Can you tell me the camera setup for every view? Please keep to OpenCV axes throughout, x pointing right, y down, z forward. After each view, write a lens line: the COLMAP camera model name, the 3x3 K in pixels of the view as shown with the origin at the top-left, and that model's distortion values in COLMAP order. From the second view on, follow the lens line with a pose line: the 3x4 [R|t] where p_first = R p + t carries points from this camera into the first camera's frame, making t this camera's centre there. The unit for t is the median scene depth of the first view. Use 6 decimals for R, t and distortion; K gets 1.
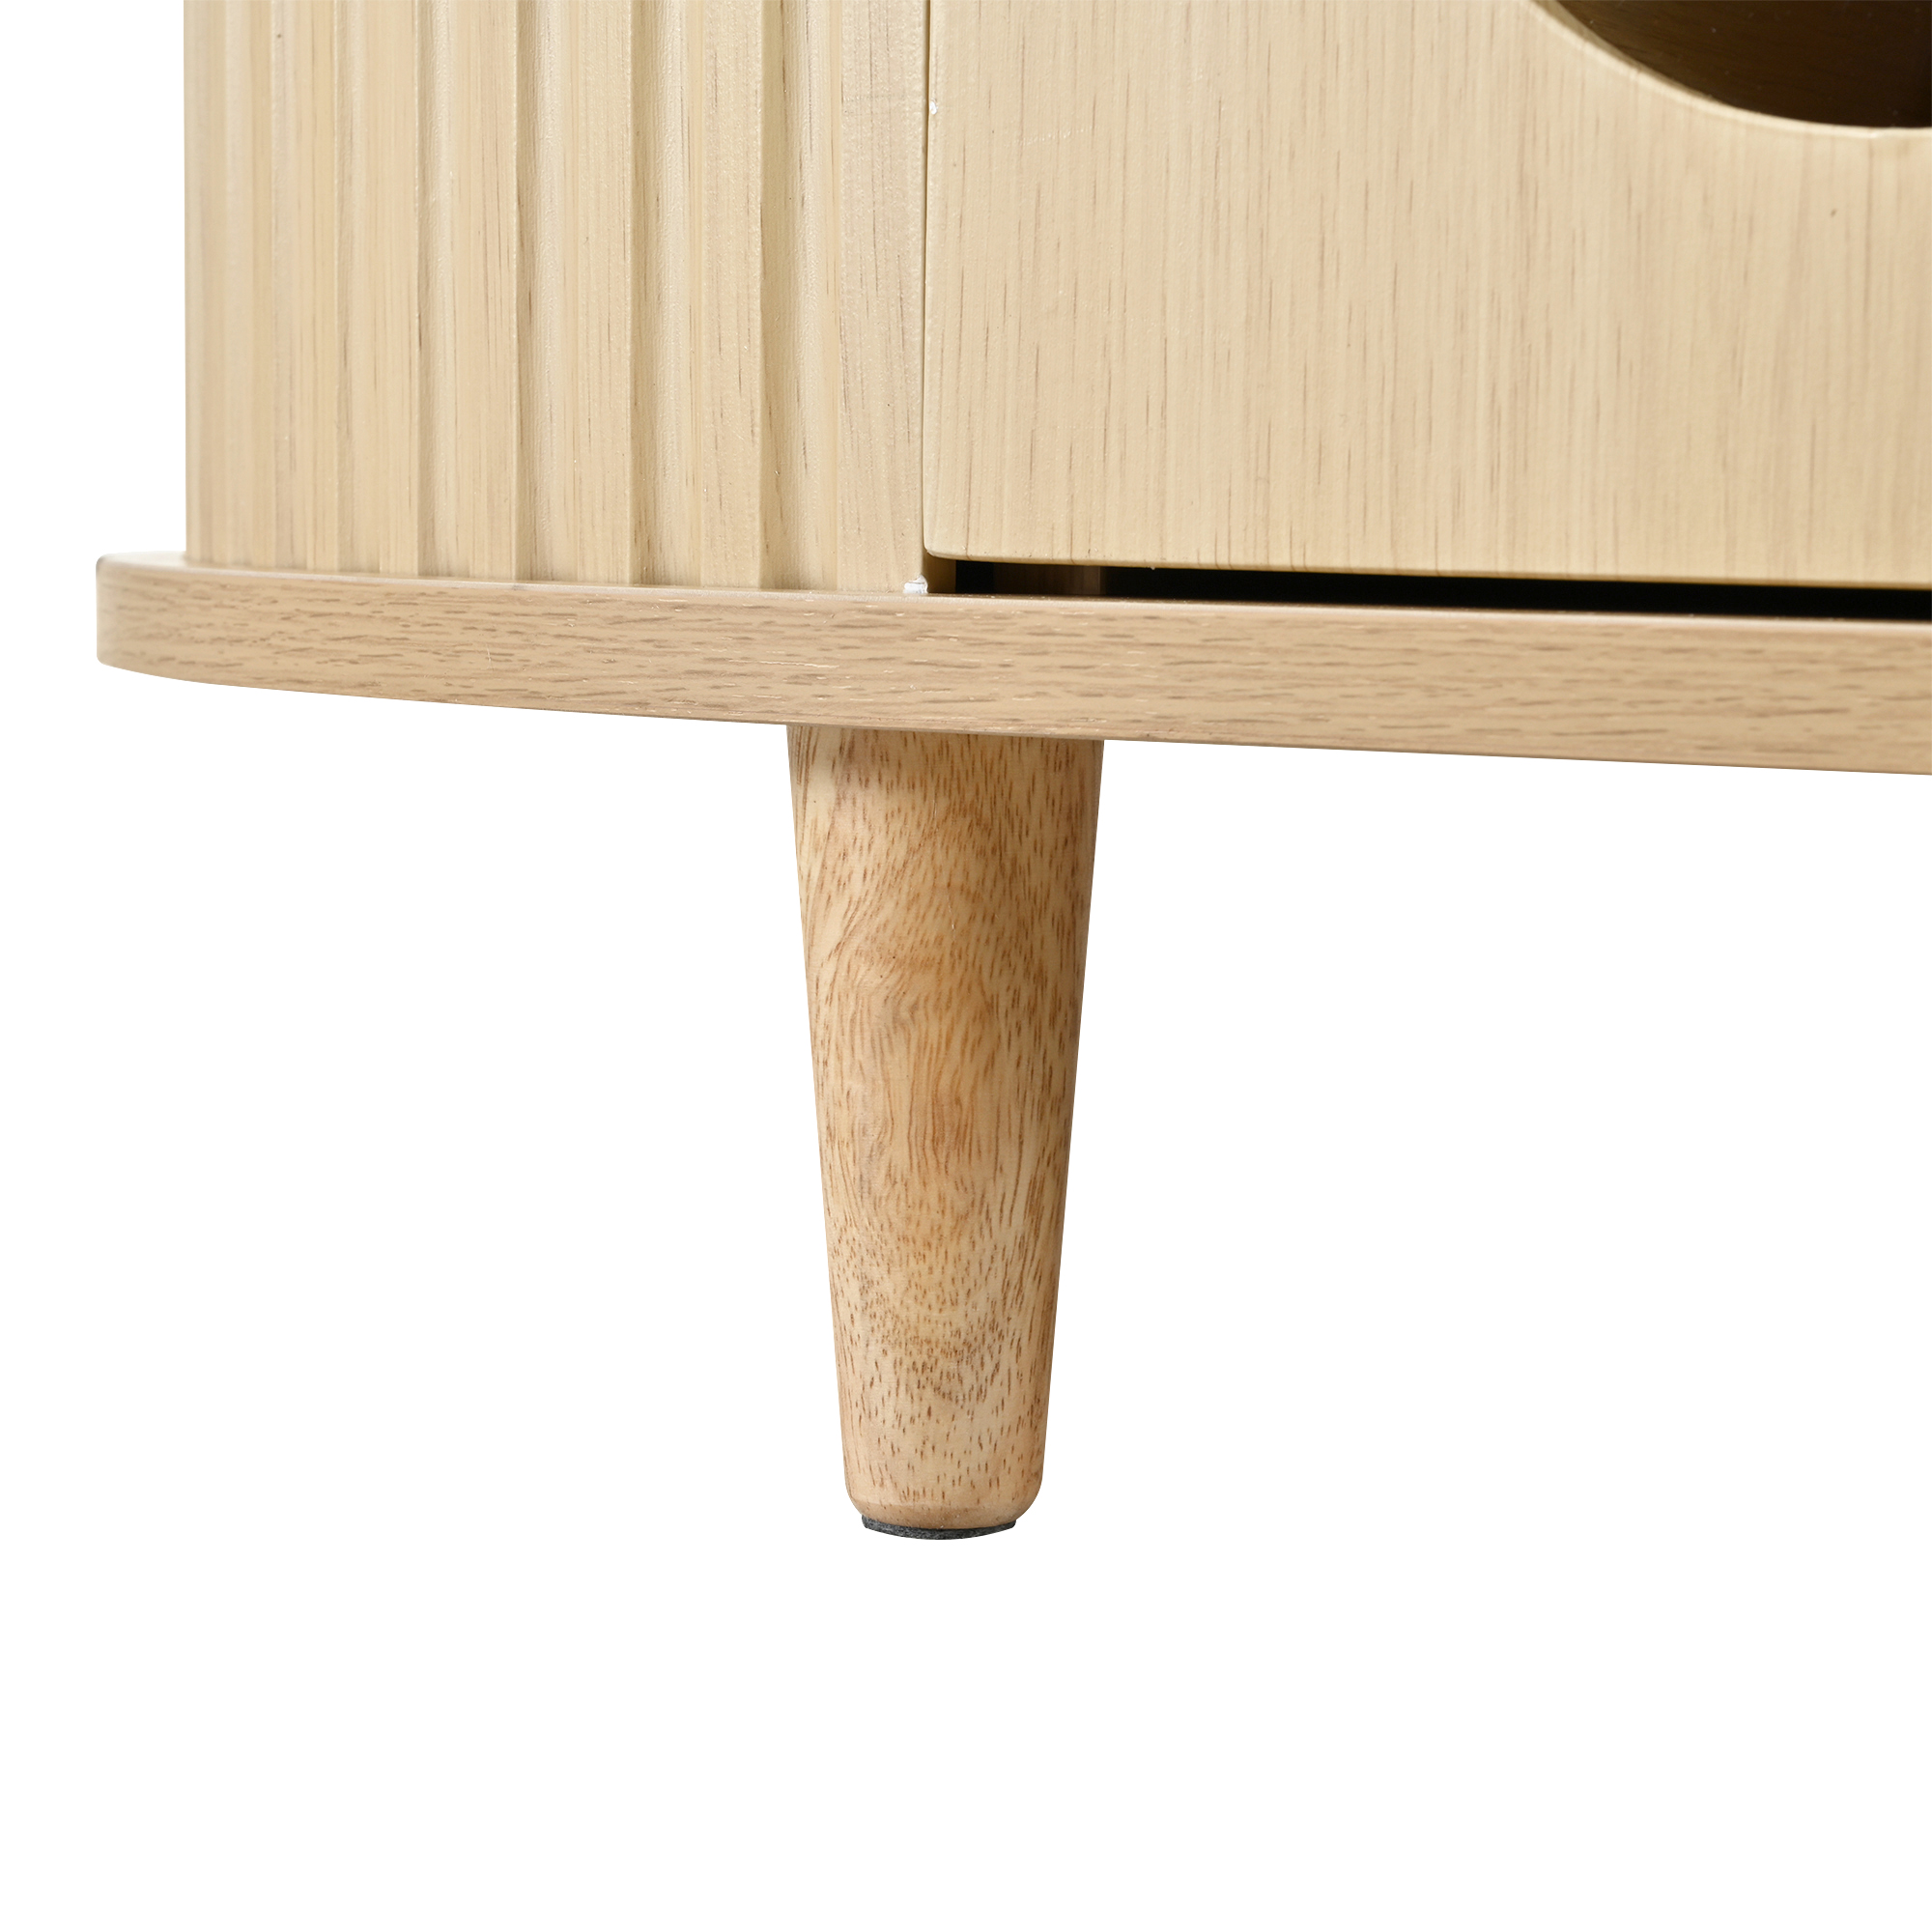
lens RADIAL K [[4935.3, 0, 966.0], [0, 4935.3, 966.0], [0, 0, 1]] dist [-0.017006, -0.259426]
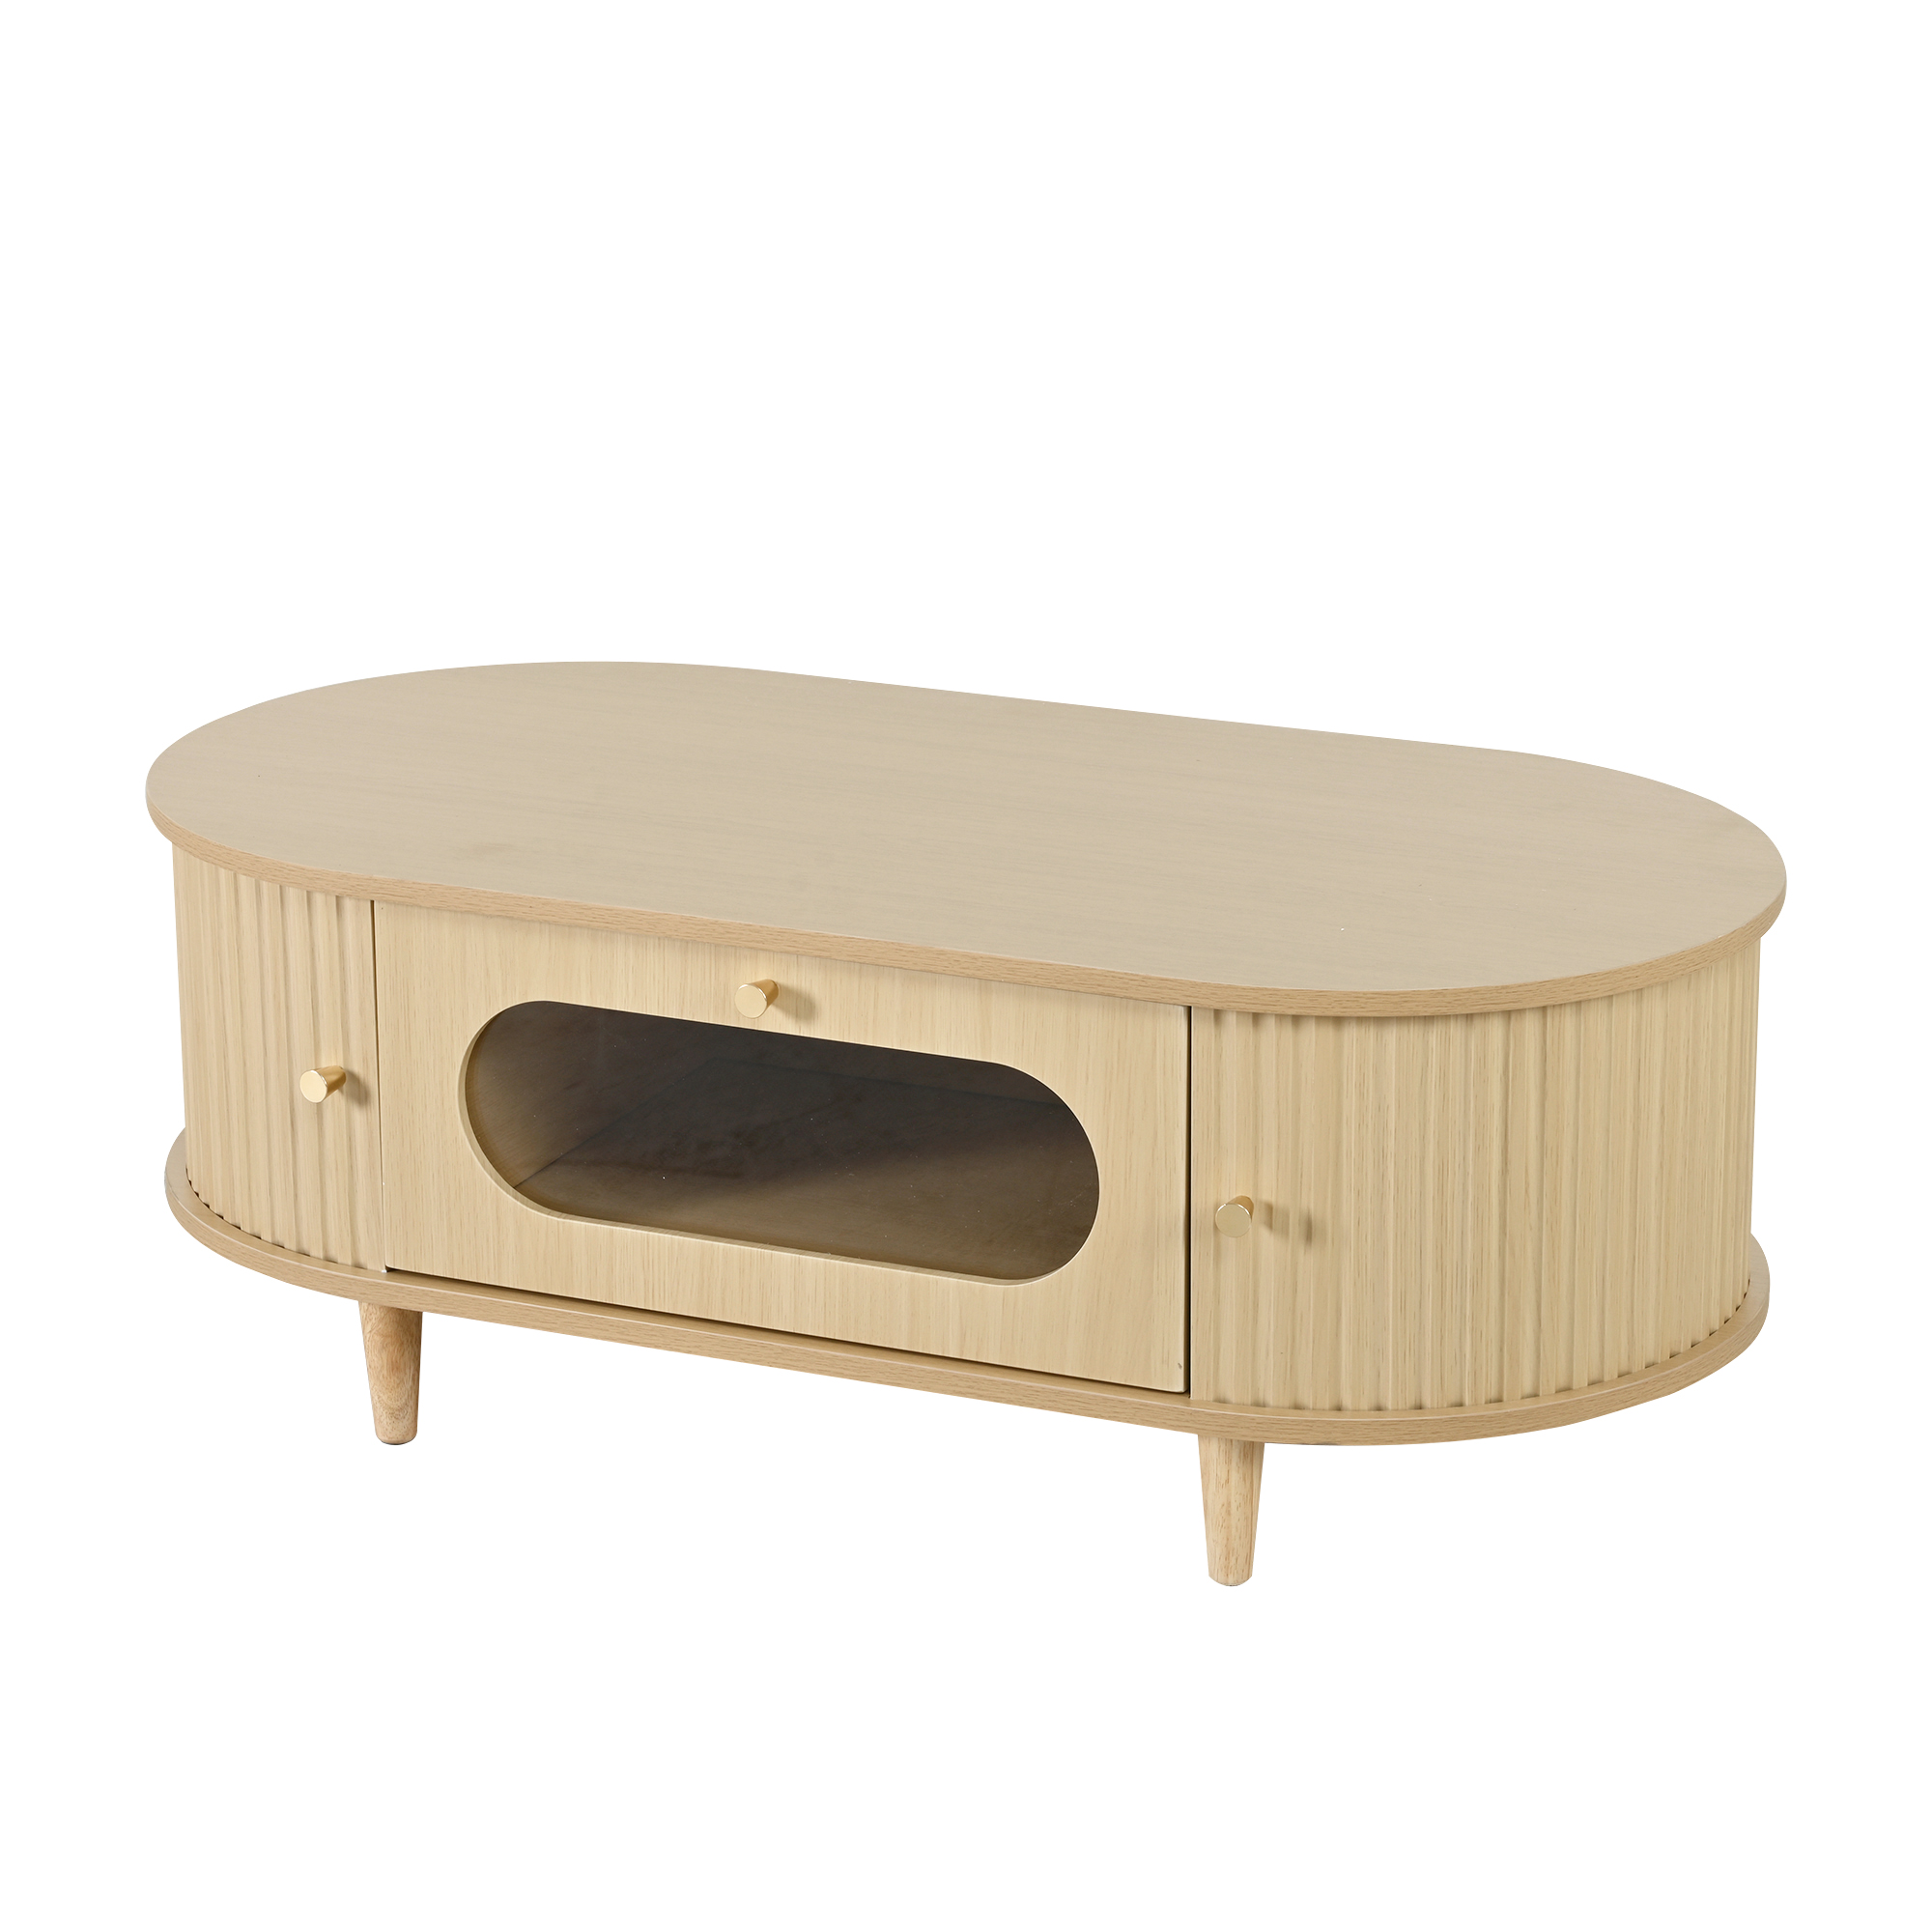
lens RADIAL K [[5679.4, 0, 966.0], [0, 5679.4, 966.0], [0, 0, 1]] dist [-0.002366, -0.080476]
pose [[0.993455, -0.047822, 0.103727, -0.006069], [0.027494, 0.981553, 0.189203, -1.388917], [-0.110862, -0.185113, 0.976444, -4.421471]]
